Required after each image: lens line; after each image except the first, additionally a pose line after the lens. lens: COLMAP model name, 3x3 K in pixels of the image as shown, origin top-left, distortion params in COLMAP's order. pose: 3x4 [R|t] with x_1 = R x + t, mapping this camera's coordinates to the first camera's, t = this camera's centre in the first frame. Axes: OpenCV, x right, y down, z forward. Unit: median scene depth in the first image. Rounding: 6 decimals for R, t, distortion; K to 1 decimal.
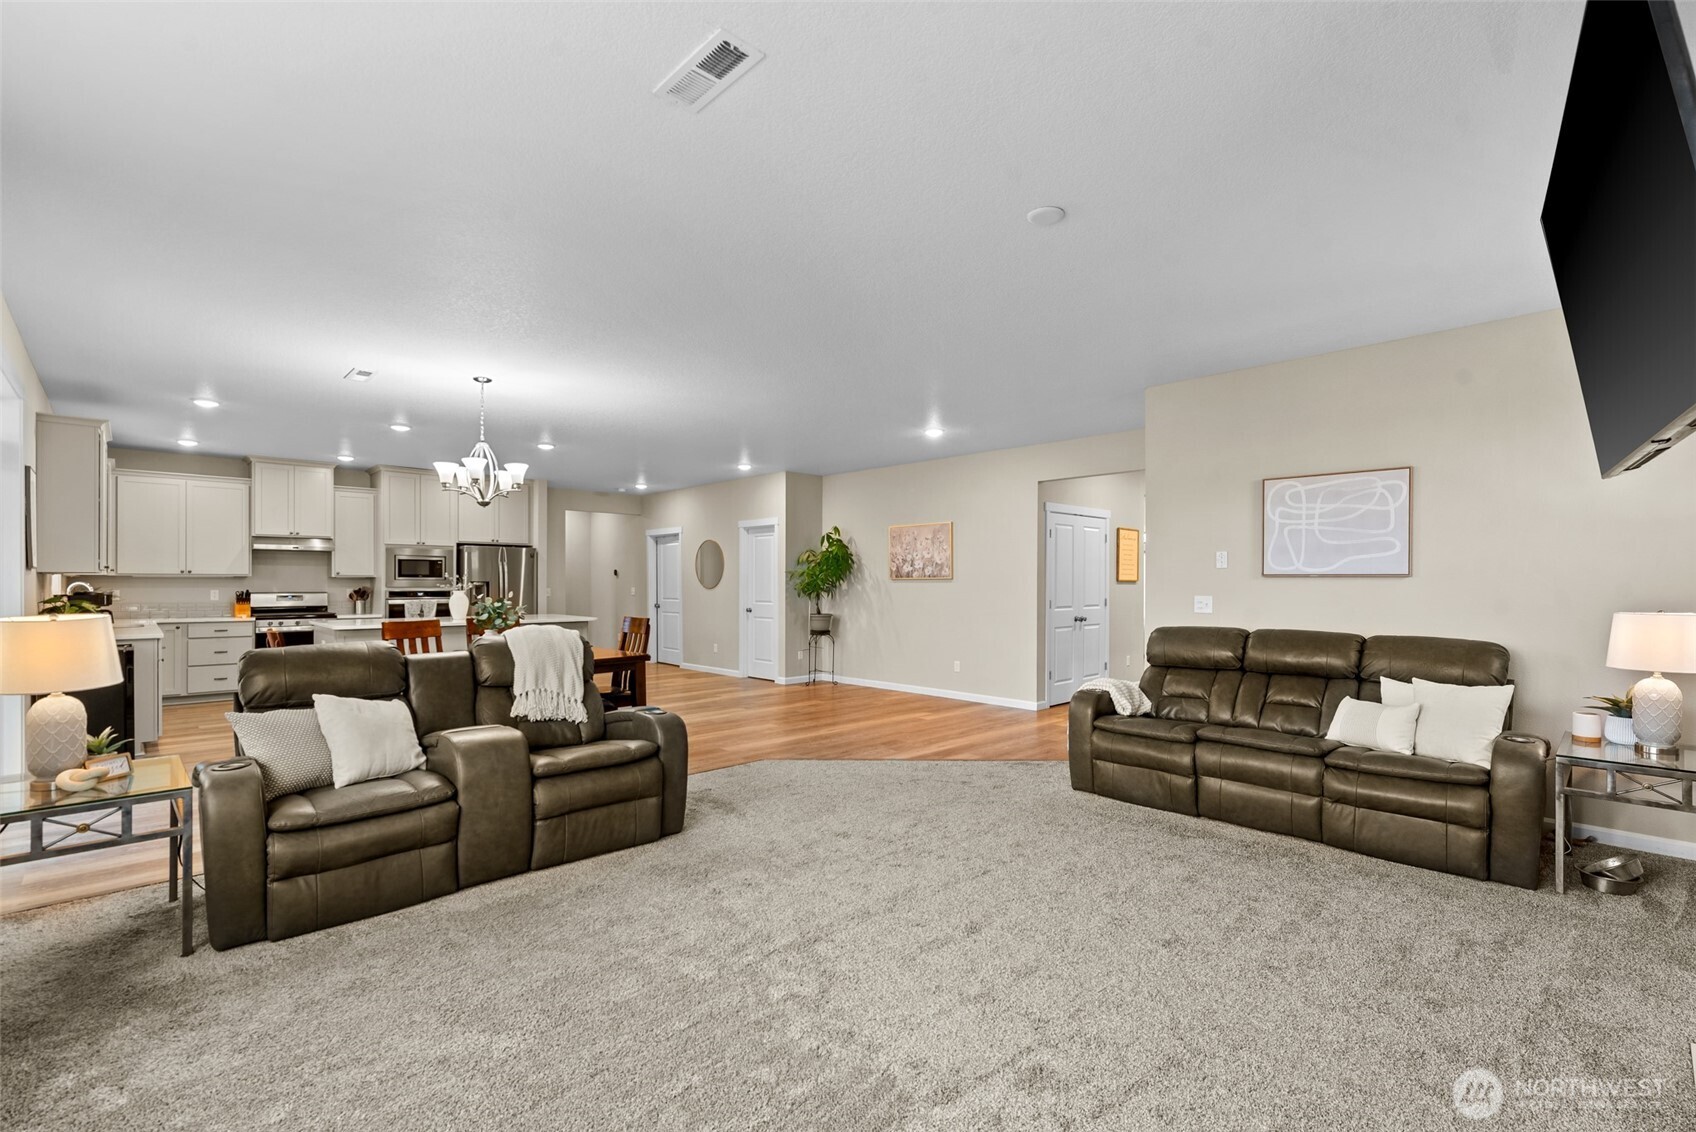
lens RADIAL K [[744.3, 0, 841.0], [0, 744.3, 582.3], [0, 0, 1]] dist [-0.000459, 0.000214]
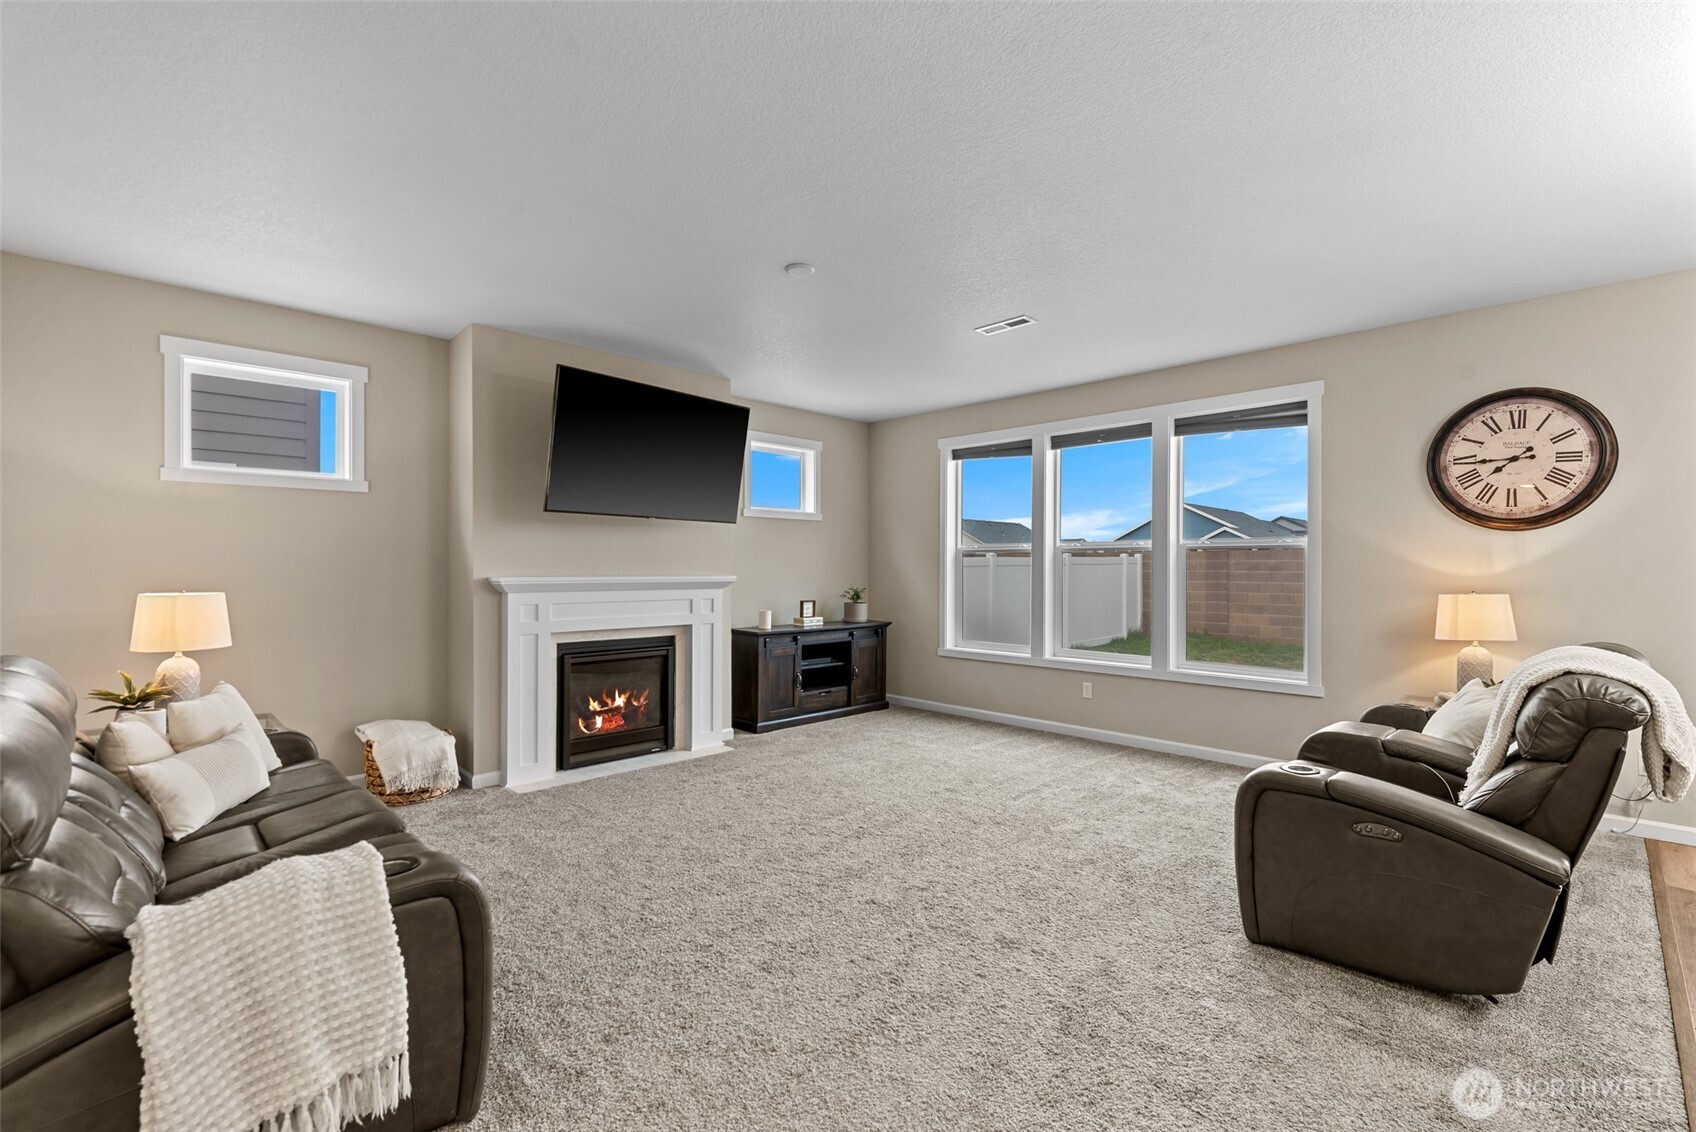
lens RADIAL K [[744.3, 0, 855.0], [0, 744.3, 560.9], [0, 0, 1]] dist [-0.000459, 0.000214]
pose [[-0.999824, -0.005294, -0.018001, 0.067618], [-0.005151, 0.999955, -0.007967, 0.000081], [0.018042, -0.007873, -0.999806, 0.746250]]
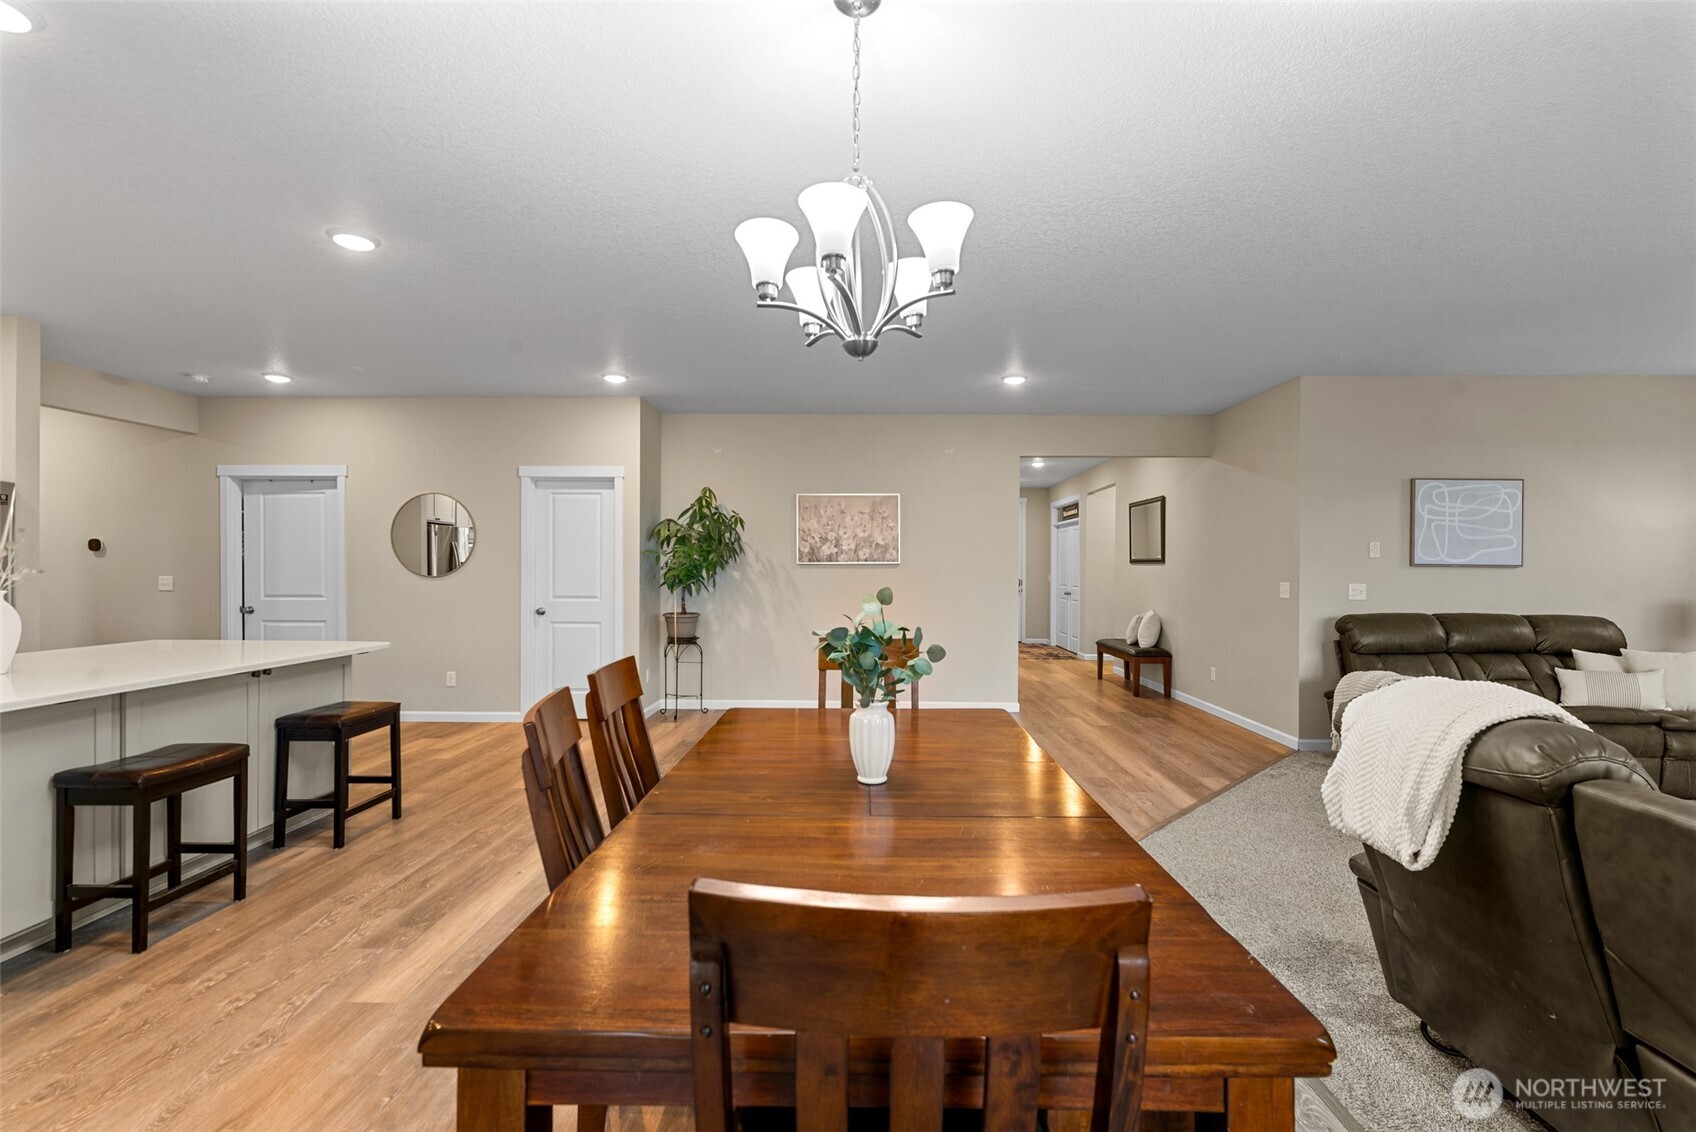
lens RADIAL K [[744.3, 0, 855.7], [0, 744.3, 566.1], [0, 0, 1]] dist [-0.000459, 0.000214]
pose [[0.702057, 0.003914, 0.712110, -0.452520], [-0.004962, 0.999988, -0.000604, -0.001538], [-0.712104, -0.003109, 0.702067, 0.457094]]
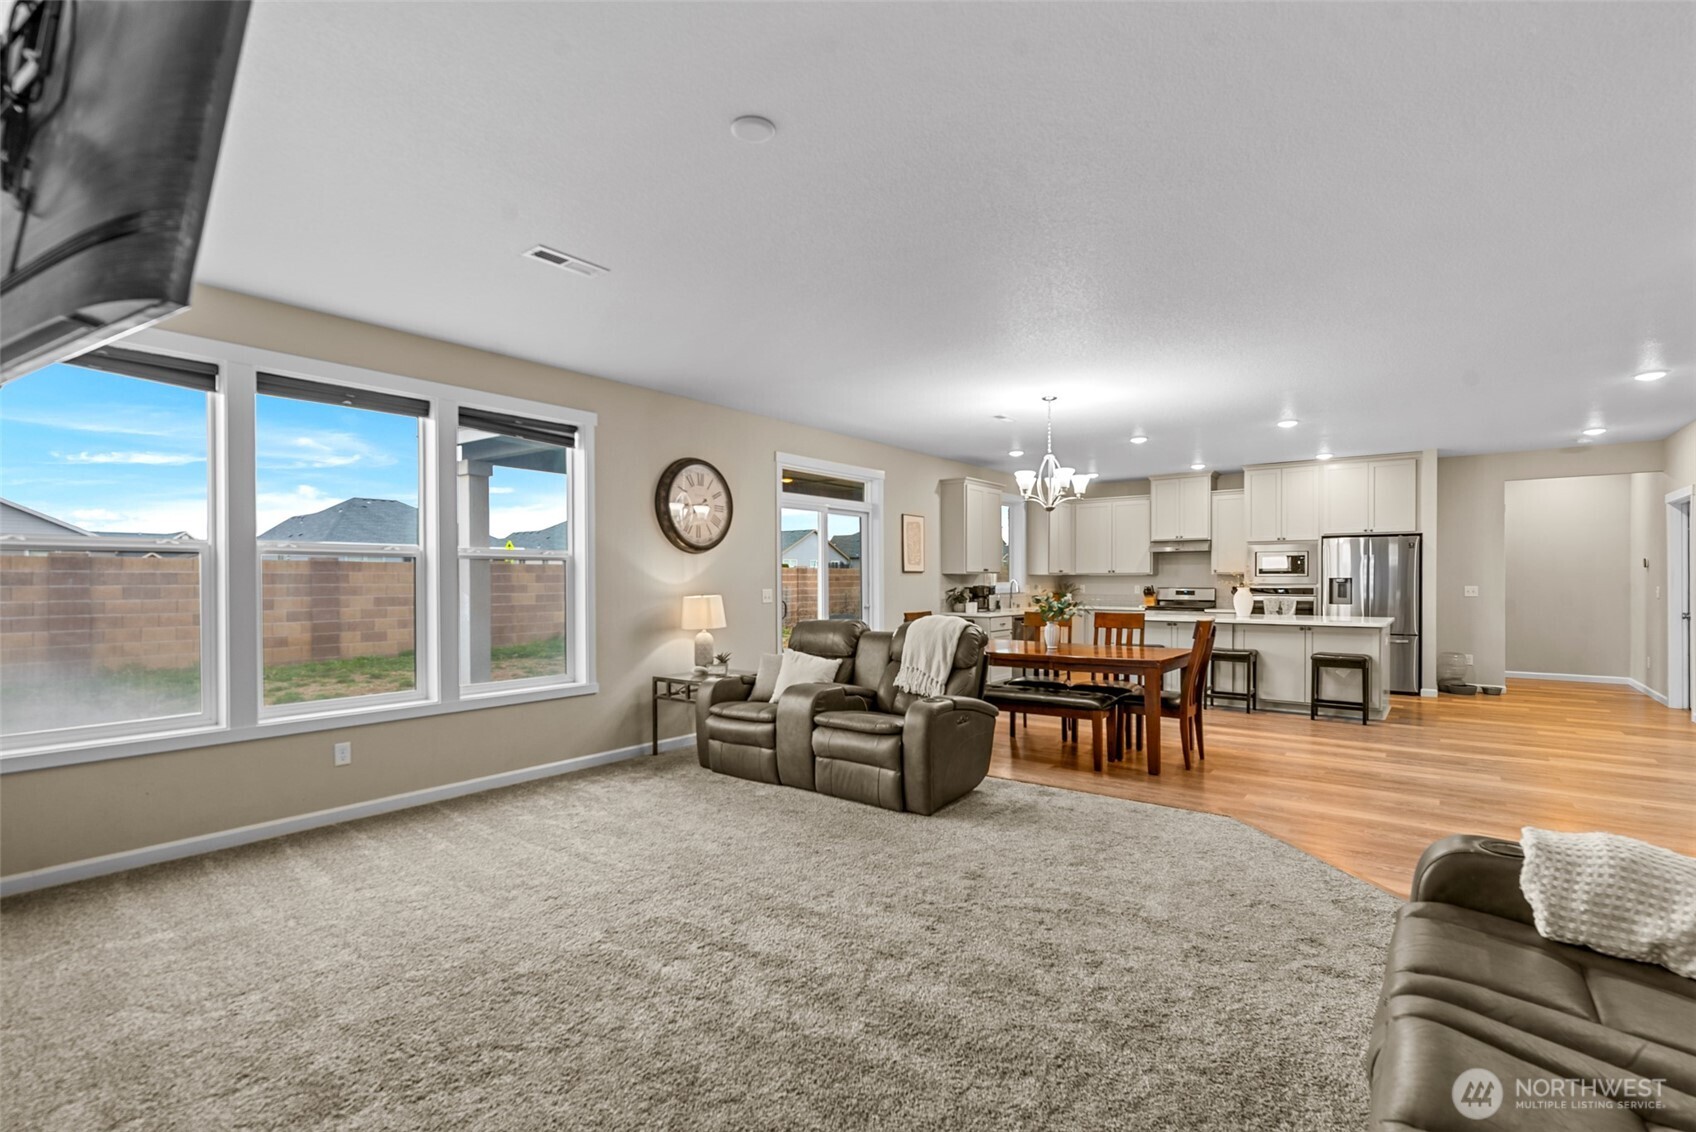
lens RADIAL K [[776.1, 0, 860.6], [0, 776.1, 572.6], [0, 0, 1]] dist [-0.002664, 0.003113]
pose [[0.163277, -0.011552, -0.986513, 0.382332], [0.002787, 0.999933, -0.011248, 0.001648], [0.986576, -0.000913, 0.163299, 0.325569]]
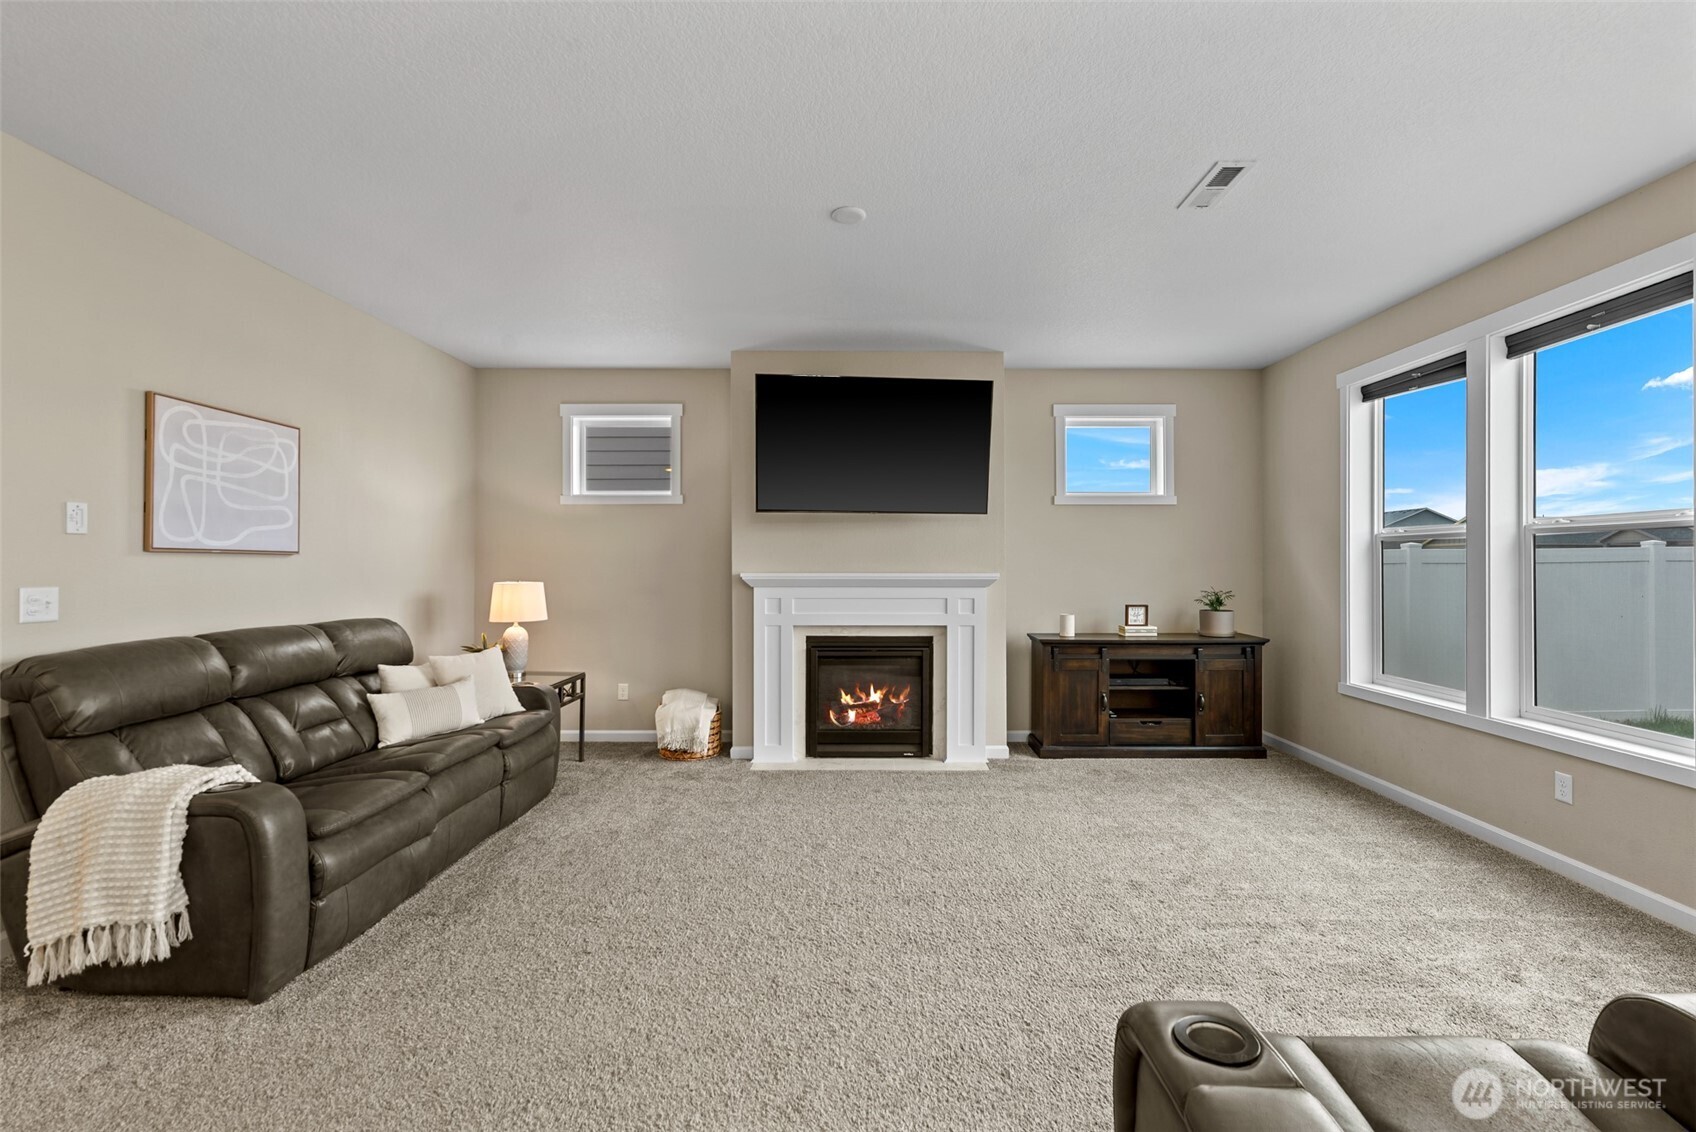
lens RADIAL K [[744.3, 0, 862.5], [0, 744.3, 558.5], [0, 0, 1]] dist [-0.000459, 0.000214]
pose [[-0.724402, 0.001972, 0.689375, -0.155400], [-0.002121, 0.999985, -0.005090, 0.000136], [-0.689374, -0.005149, -0.724387, 0.584251]]
